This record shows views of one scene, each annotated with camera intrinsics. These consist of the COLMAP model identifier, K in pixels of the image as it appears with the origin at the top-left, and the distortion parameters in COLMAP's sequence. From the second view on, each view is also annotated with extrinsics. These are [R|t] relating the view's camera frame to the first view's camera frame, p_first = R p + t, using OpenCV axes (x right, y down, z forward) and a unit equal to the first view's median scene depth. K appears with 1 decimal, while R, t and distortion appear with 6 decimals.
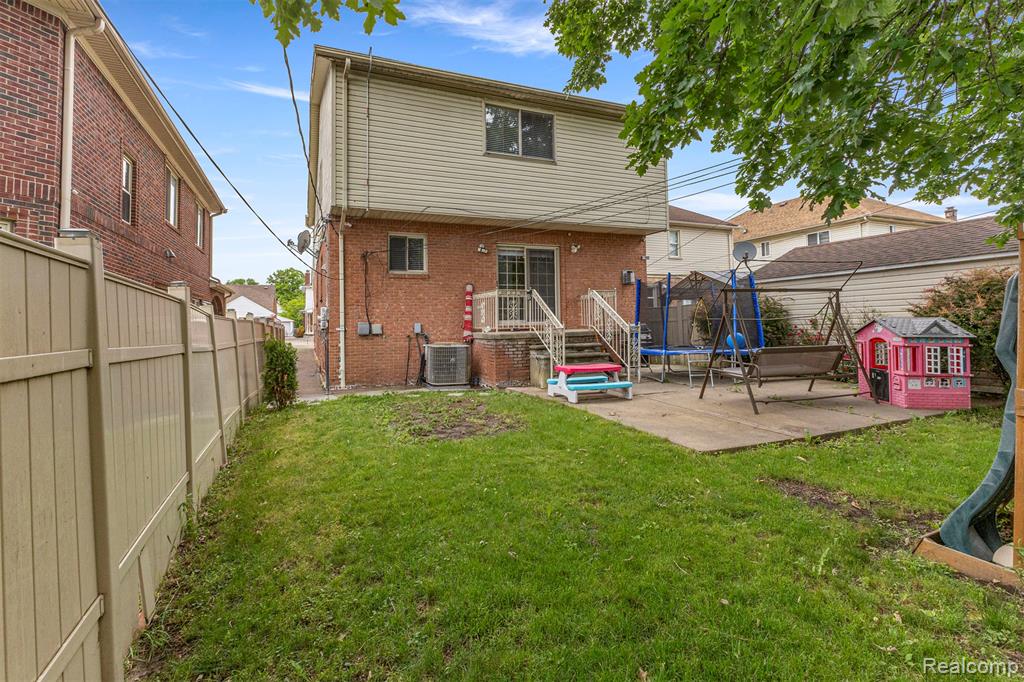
lens RADIAL K [[438.1, 0, 494.6], [0, 438.1, 321.9], [0, 0, 1]] dist [0.007683, -0.001397]
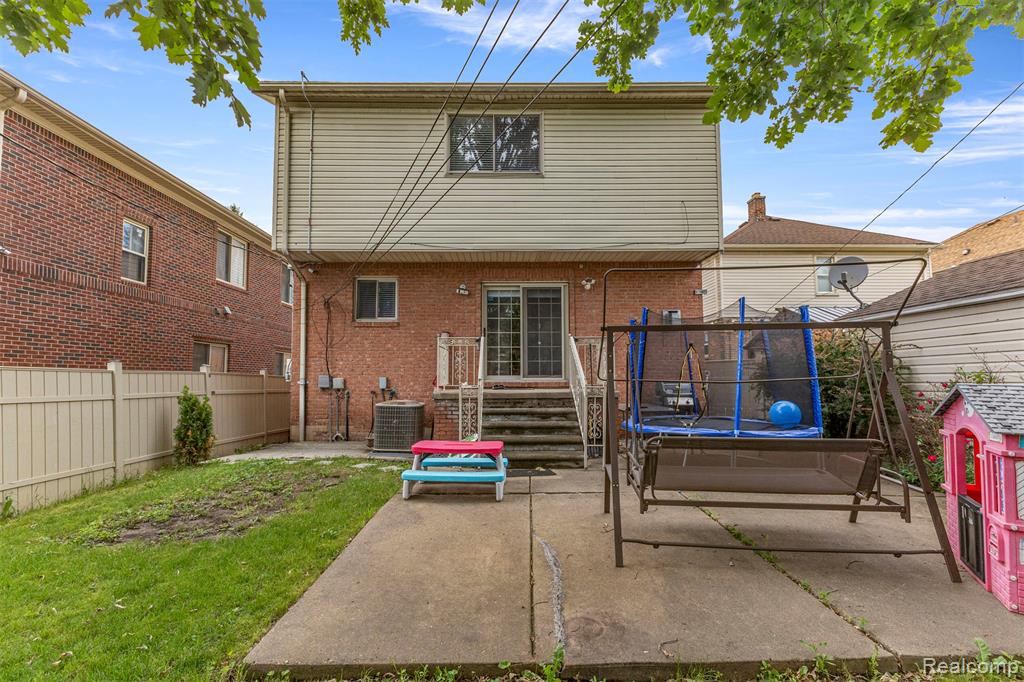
lens RADIAL K [[438.1, 0, 494.4], [0, 438.1, 367.3], [0, 0, 1]] dist [0.007683, -0.001397]
pose [[0.935512, 0.008889, -0.353183, 0.346073], [-0.015686, 0.999743, -0.016387, -0.006204], [0.352947, 0.020870, 0.935411, 0.253037]]
